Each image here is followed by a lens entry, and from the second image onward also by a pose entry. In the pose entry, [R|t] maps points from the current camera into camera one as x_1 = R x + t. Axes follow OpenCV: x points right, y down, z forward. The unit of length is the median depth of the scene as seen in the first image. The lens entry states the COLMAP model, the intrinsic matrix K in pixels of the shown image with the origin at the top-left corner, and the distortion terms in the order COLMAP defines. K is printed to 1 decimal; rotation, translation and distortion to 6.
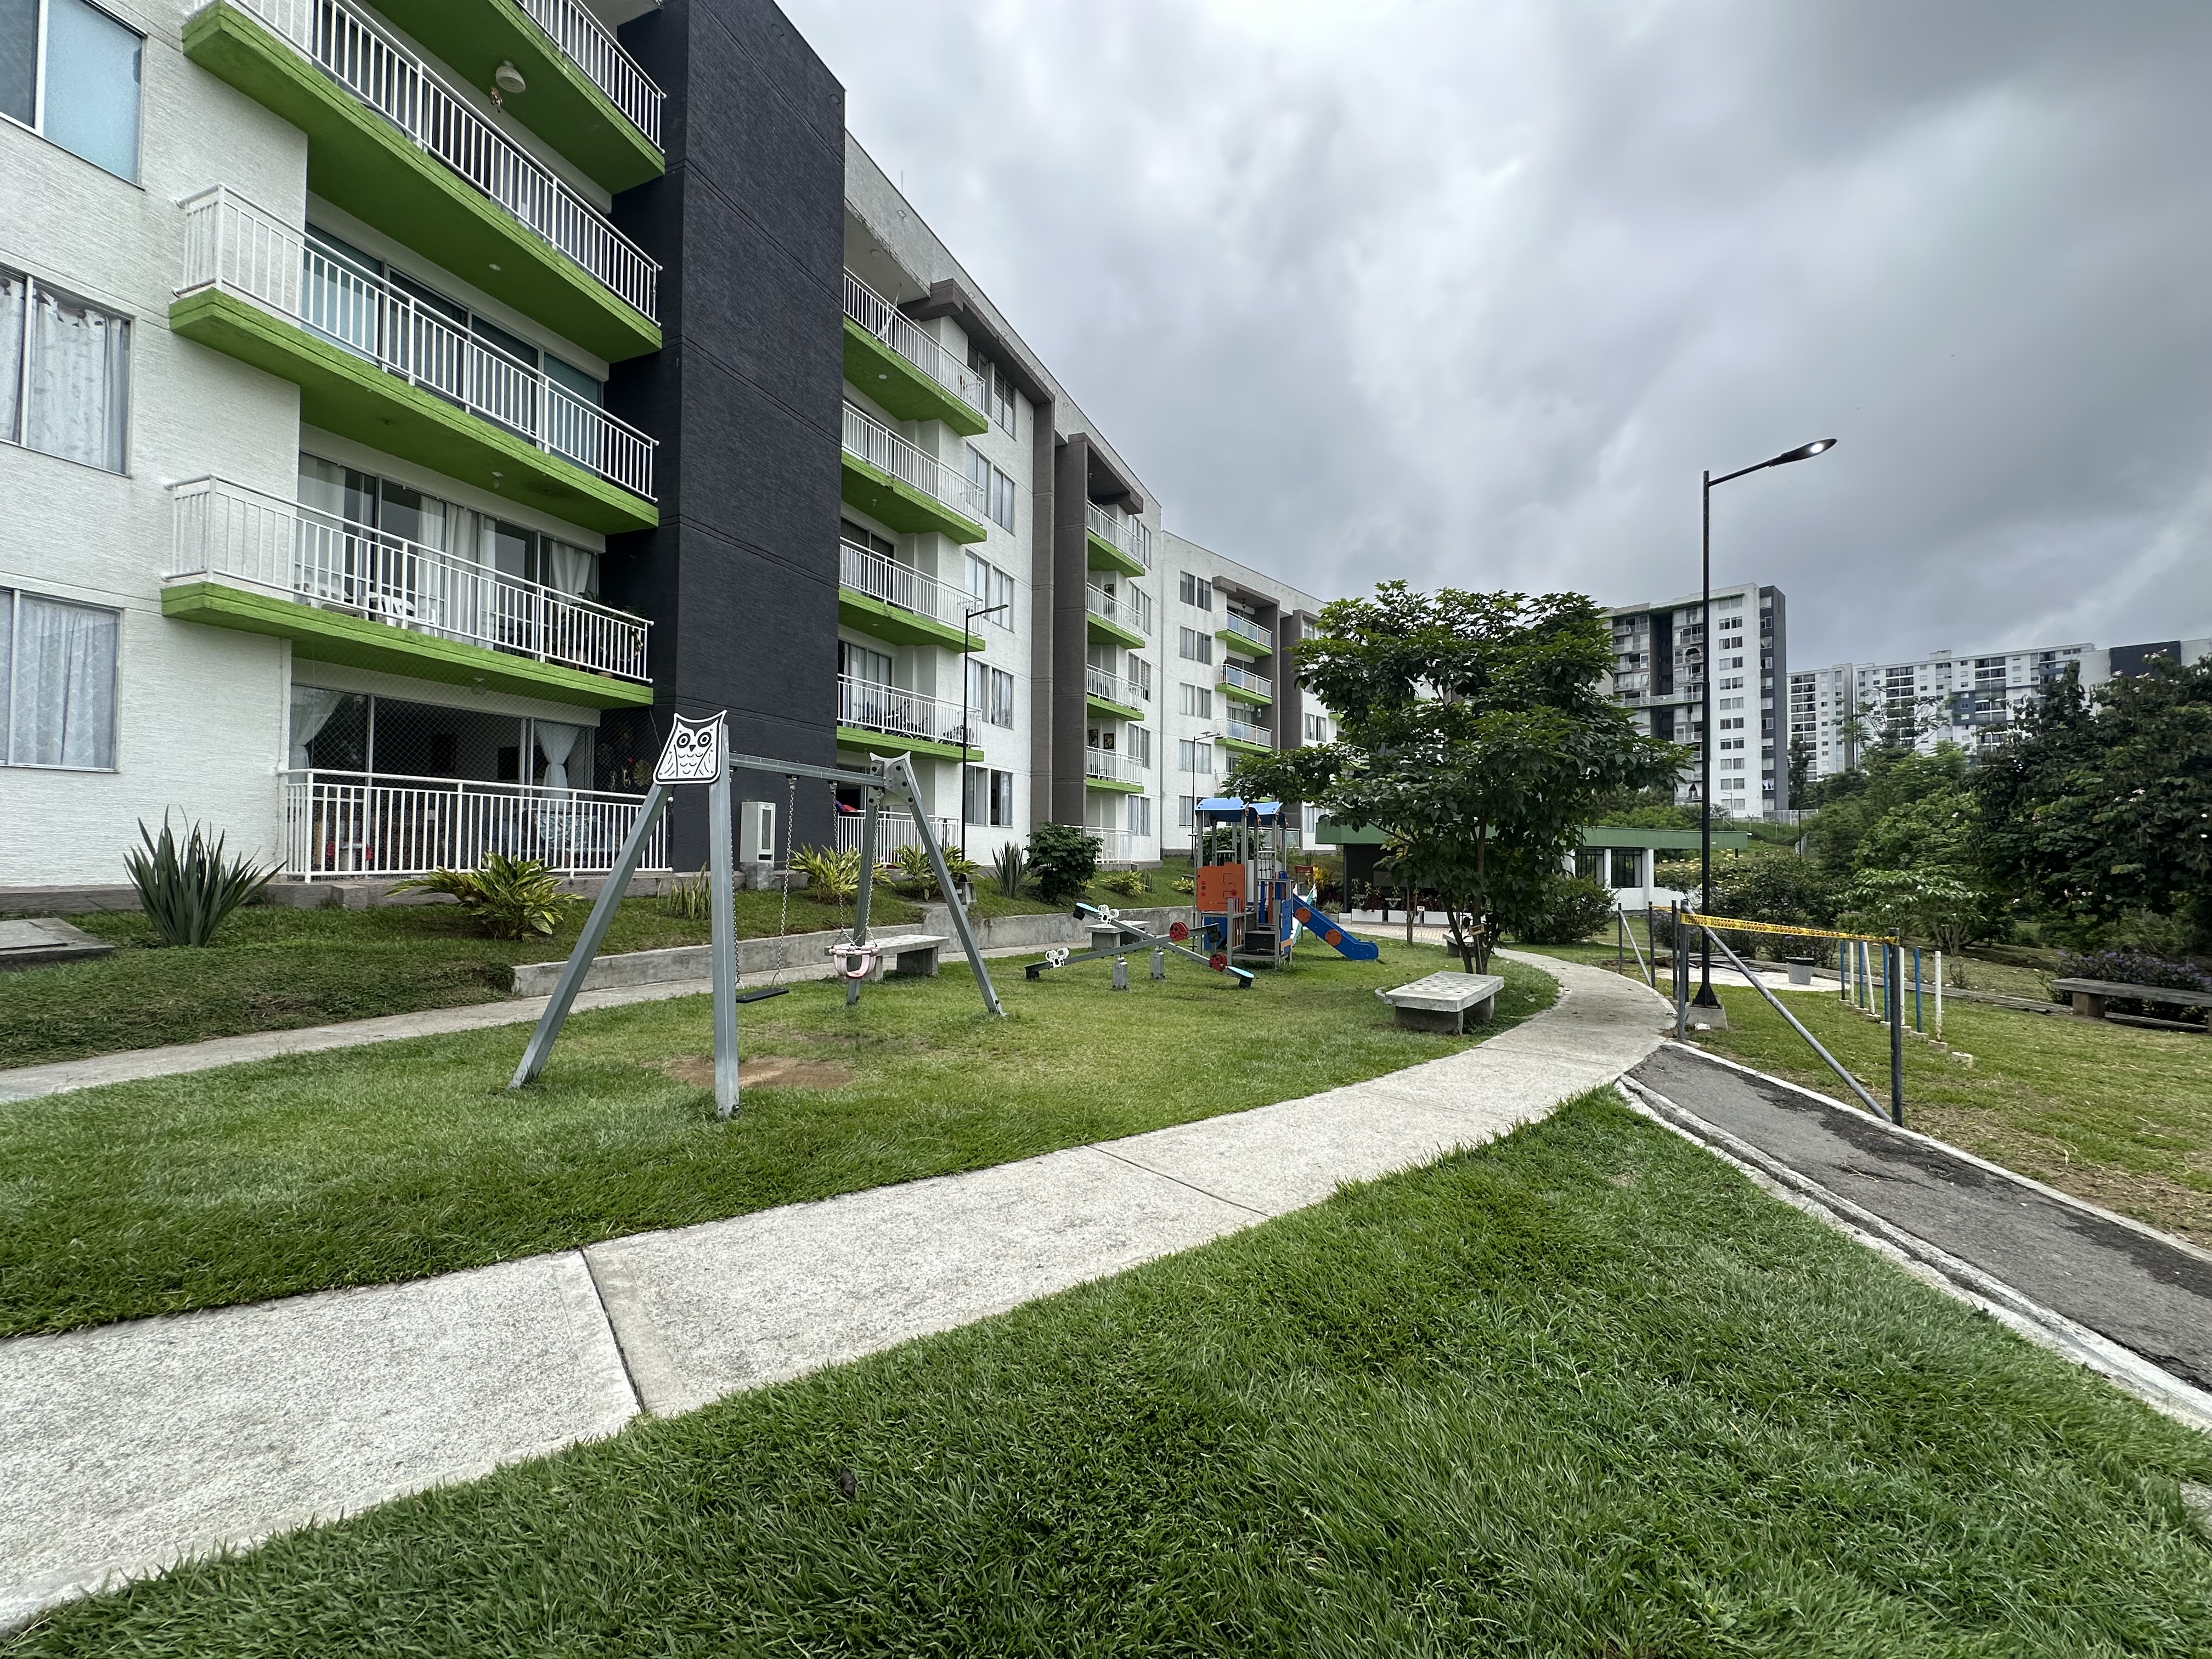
lens RADIAL K [[891.9, 0, 1108.1], [0, 891.9, 819.4], [0, 0, 1]] dist [0.002476, 0.000239]
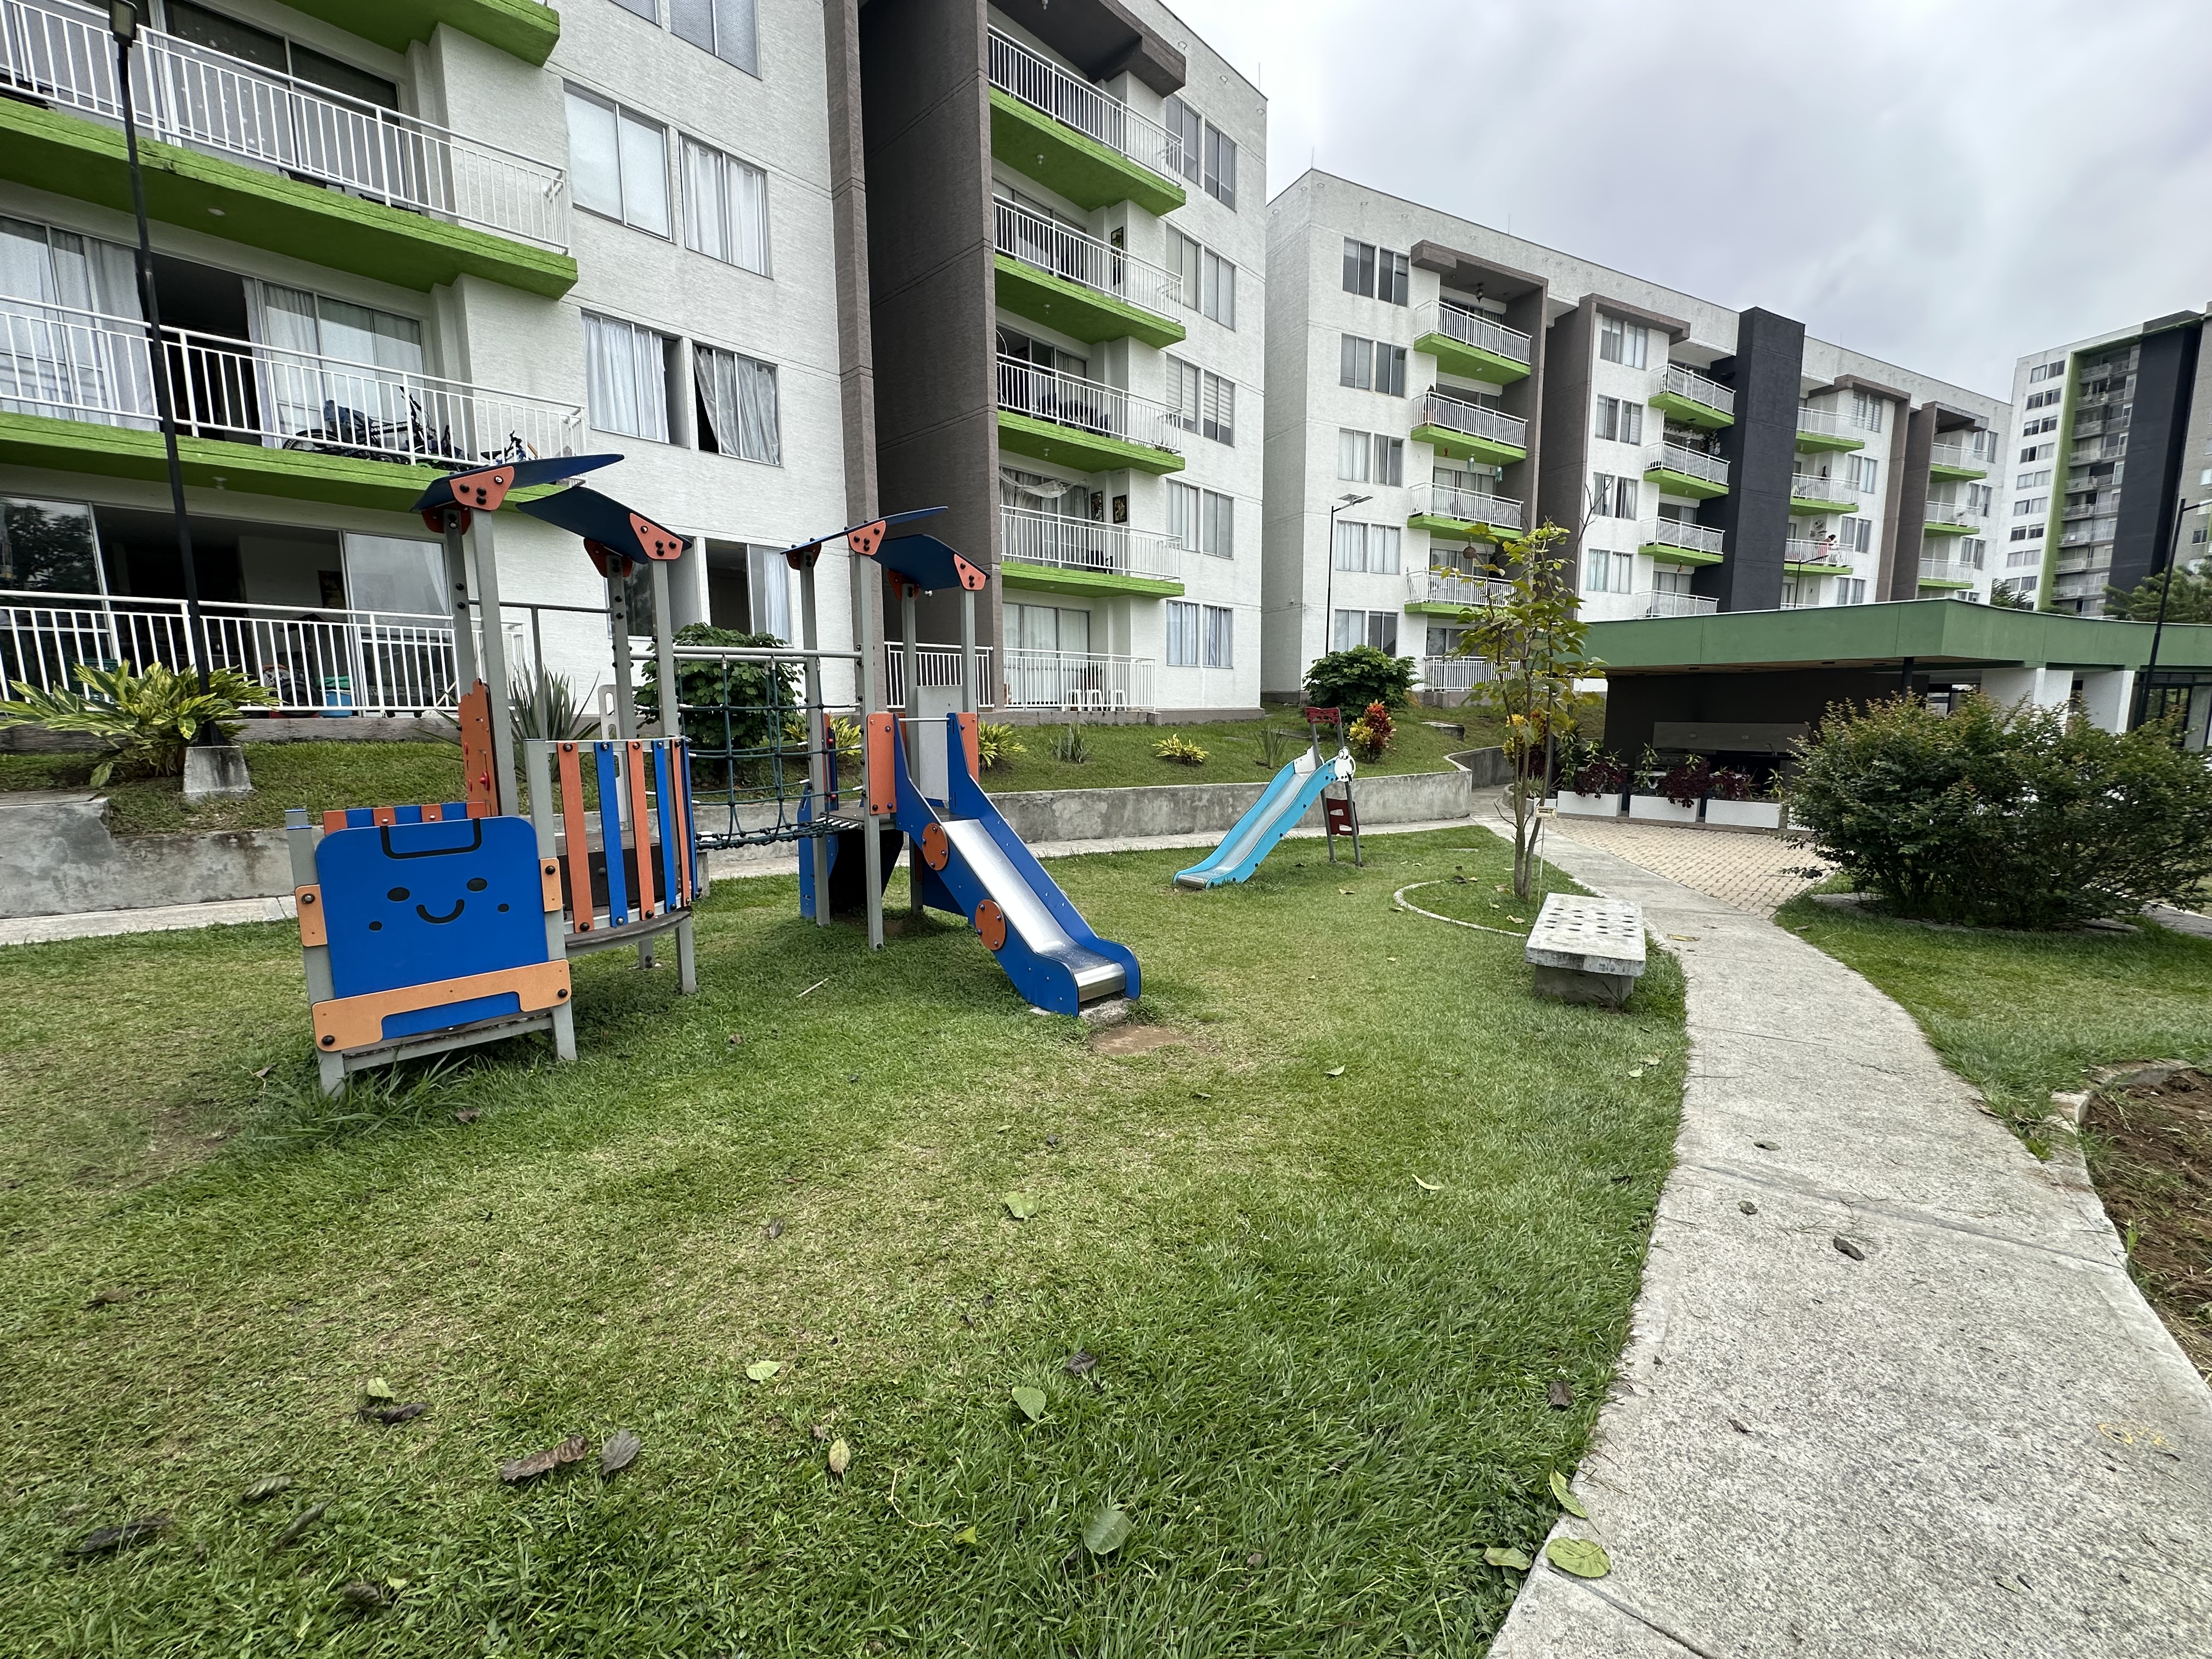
lens RADIAL K [[891.9, 0, 1108.1], [0, 891.9, 819.4], [0, 0, 1]] dist [0.002476, 0.000239]
pose [[0.927812, 0.043993, -0.370446, 0.169444], [0.017352, 0.986858, 0.160655, 0.017996], [0.372645, -0.155486, 0.914855, 0.294085]]
